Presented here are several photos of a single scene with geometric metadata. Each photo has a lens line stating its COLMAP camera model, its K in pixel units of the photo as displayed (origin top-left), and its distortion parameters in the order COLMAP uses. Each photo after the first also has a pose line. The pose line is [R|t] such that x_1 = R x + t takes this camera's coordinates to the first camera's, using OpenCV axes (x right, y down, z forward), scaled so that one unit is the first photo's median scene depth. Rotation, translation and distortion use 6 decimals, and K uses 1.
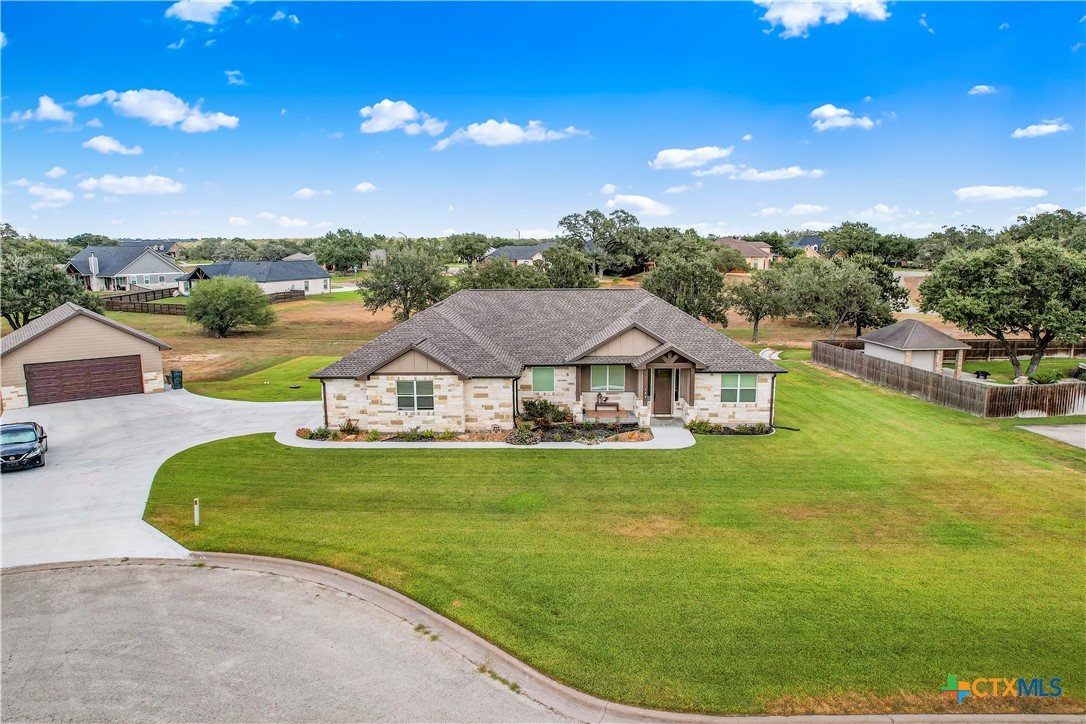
lens RADIAL K [[699.1, 0, 543.0], [0, 699.1, 362.0], [0, 0, 1]] dist [-0.008476, 0.002135]
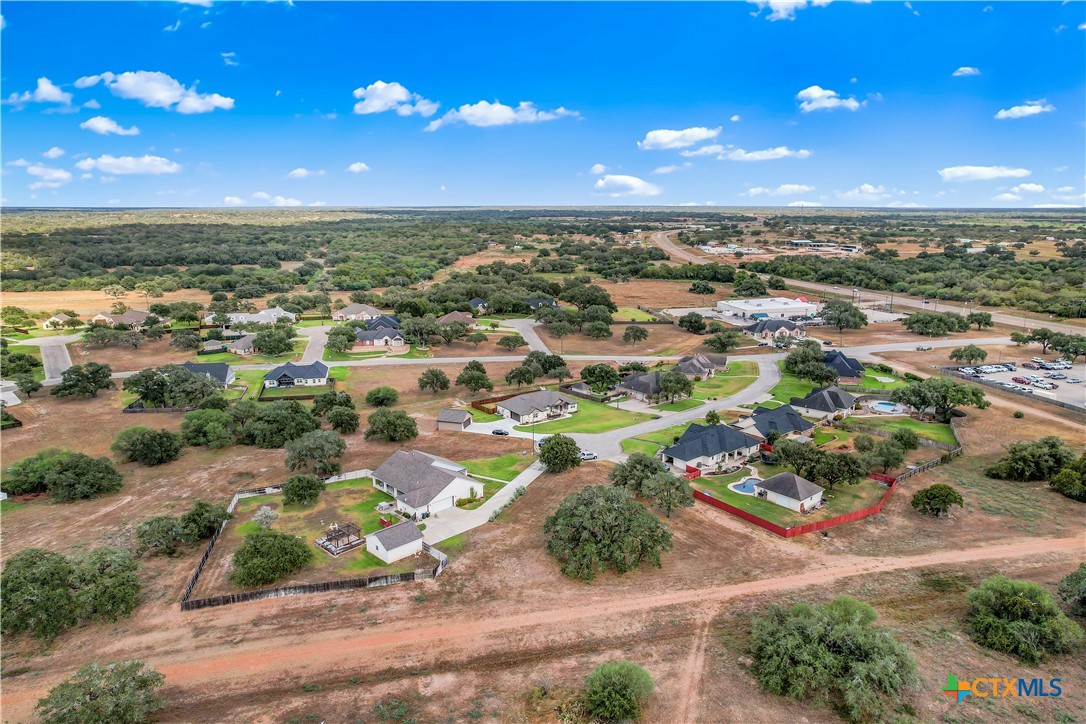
lens RADIAL K [[699.1, 0, 543.0], [0, 699.1, 362.0], [0, 0, 1]] dist [-0.008476, 0.002135]
pose [[0.810301, -0.126903, 0.572108, -3.637409], [0.093091, 0.991749, 0.088137, -0.973448], [-0.578573, -0.018159, 0.815429, -4.164722]]
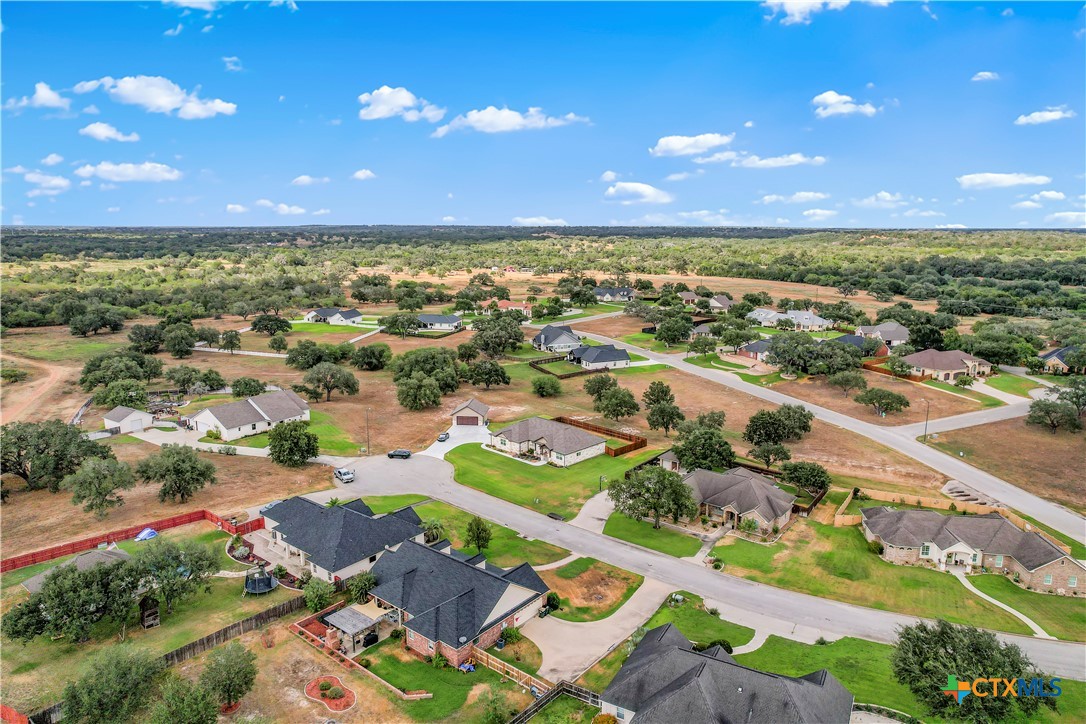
lens RADIAL K [[699.1, 0, 543.0], [0, 699.1, 362.0], [0, 0, 1]] dist [-0.008476, 0.002135]
pose [[0.733279, 0.139483, -0.665467, 3.002630], [-0.117509, 0.990002, 0.078022, -0.864903], [0.669696, 0.020987, 0.742338, -2.281459]]
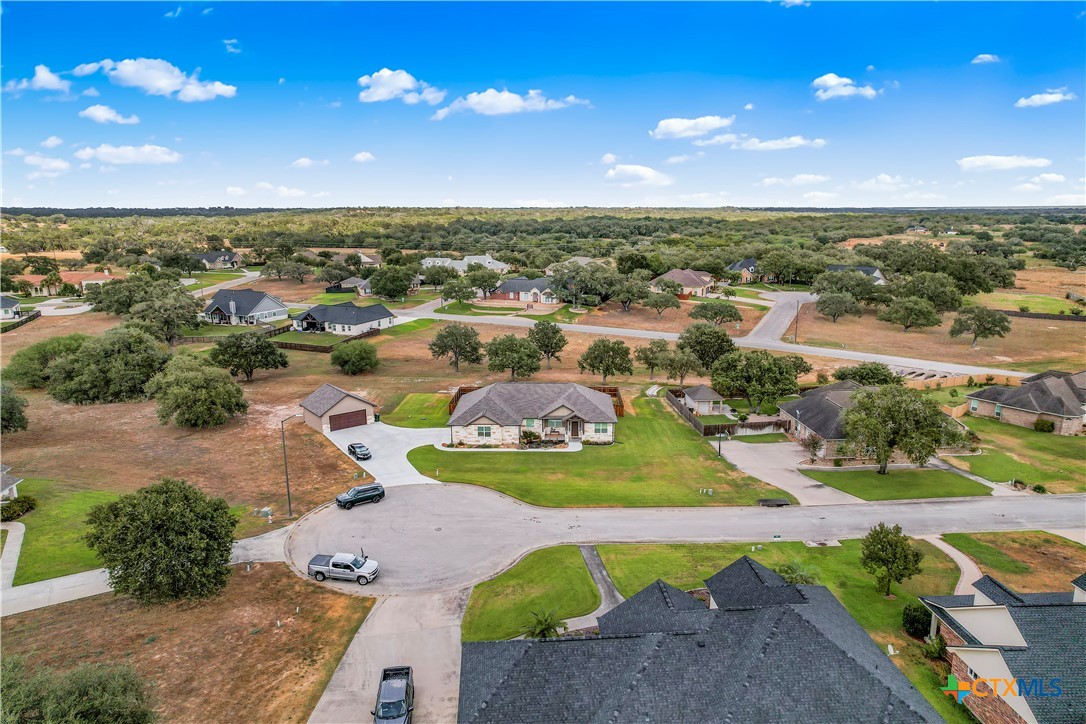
lens RADIAL K [[699.1, 0, 543.0], [0, 699.1, 362.0], [0, 0, 1]] dist [-0.008476, 0.002135]
pose [[0.999997, 0.000383, -0.002245, 0.058779], [-0.000263, 0.998601, 0.052874, -0.369629], [0.002262, -0.052874, 0.998599, -1.742220]]
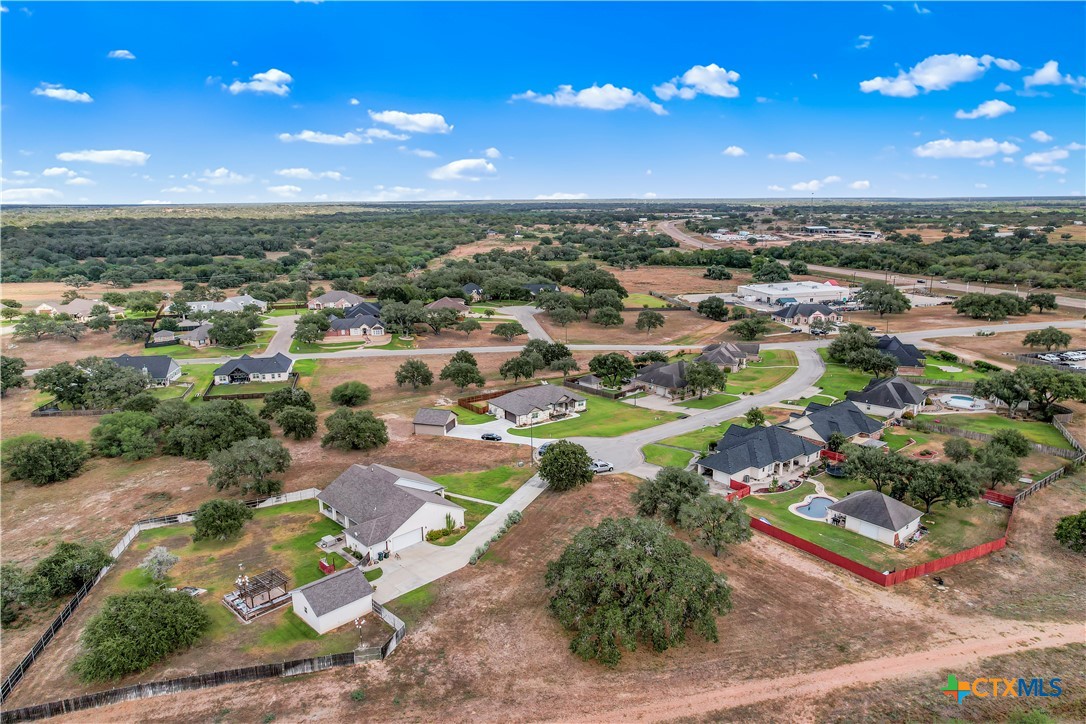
lens RADIAL K [[699.1, 0, 543.0], [0, 699.1, 362.0], [0, 0, 1]] dist [-0.008476, 0.002135]
pose [[0.811903, -0.136162, 0.567692, -2.958118], [0.101634, 0.990538, 0.092226, -0.802364], [-0.574878, -0.017182, 0.818059, -3.215970]]
